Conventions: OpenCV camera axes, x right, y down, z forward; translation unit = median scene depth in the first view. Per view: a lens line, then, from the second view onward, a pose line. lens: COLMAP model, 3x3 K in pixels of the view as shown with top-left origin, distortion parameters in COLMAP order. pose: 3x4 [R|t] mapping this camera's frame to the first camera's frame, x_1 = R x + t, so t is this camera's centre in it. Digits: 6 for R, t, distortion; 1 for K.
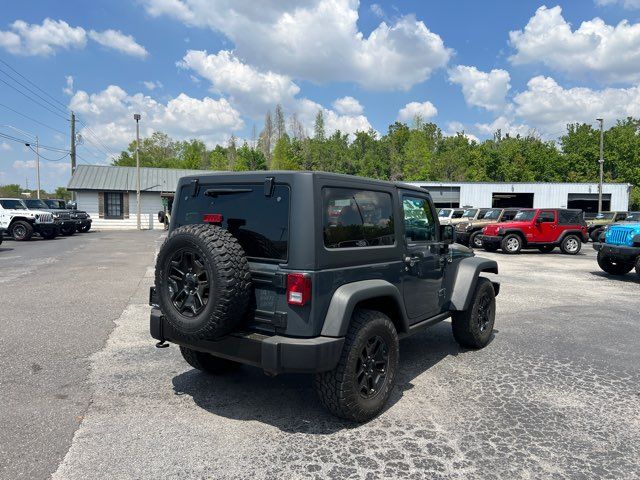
lens RADIAL K [[482.4, 0, 320.0], [0, 482.4, 240.0], [0, 0, 1]] dist [0.003741, -0.001644]
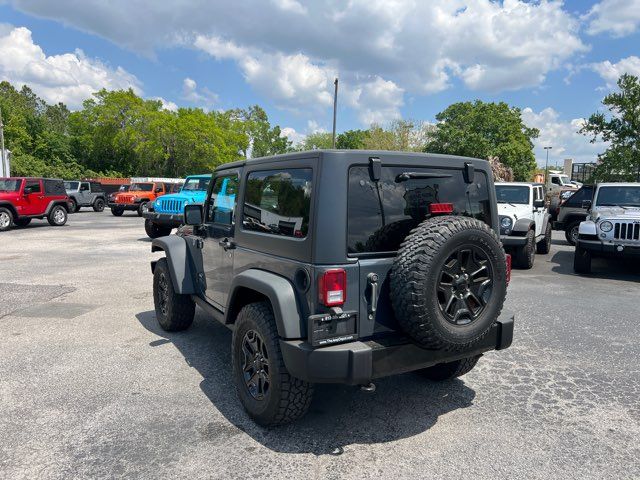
lens RADIAL K [[482.4, 0, 320.0], [0, 482.4, 240.0], [0, 0, 1]] dist [0.003741, -0.001644]
pose [[0.367941, -0.111017, 0.923198, -0.918713], [0.047149, 0.993797, 0.100715, -0.070381], [-0.928653, 0.006470, 0.370893, 0.741306]]
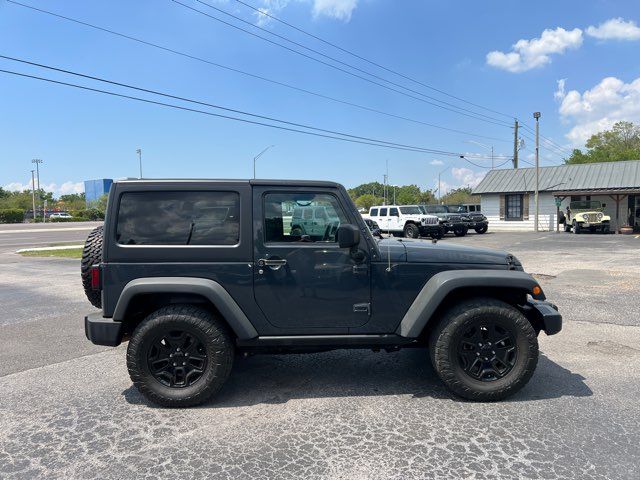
lens RADIAL K [[479.2, 0, 320.0], [0, 479.2, 240.0], [0, 0, 1]] dist [0.008703, -0.002909]
pose [[0.595833, 0.014149, -0.802984, 0.998652], [-0.016687, 0.999847, 0.005236, -0.009551], [0.802935, 0.010280, 0.595978, 0.542242]]
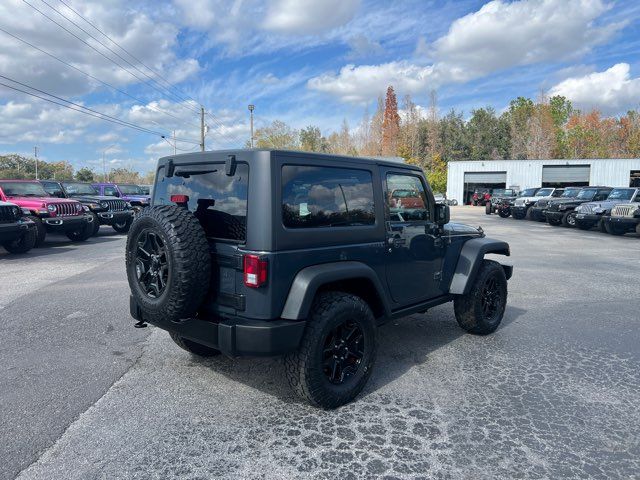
lens RADIAL K [[478.1, 0, 320.0], [0, 478.1, 240.0], [0, 0, 1]] dist [0.001991, 0.000808]
pose [[0.970297, 0.011581, -0.241640, 0.207273], [-0.002966, 0.999348, 0.035986, 0.004834], [0.241900, -0.034200, 0.969698, 0.000152]]
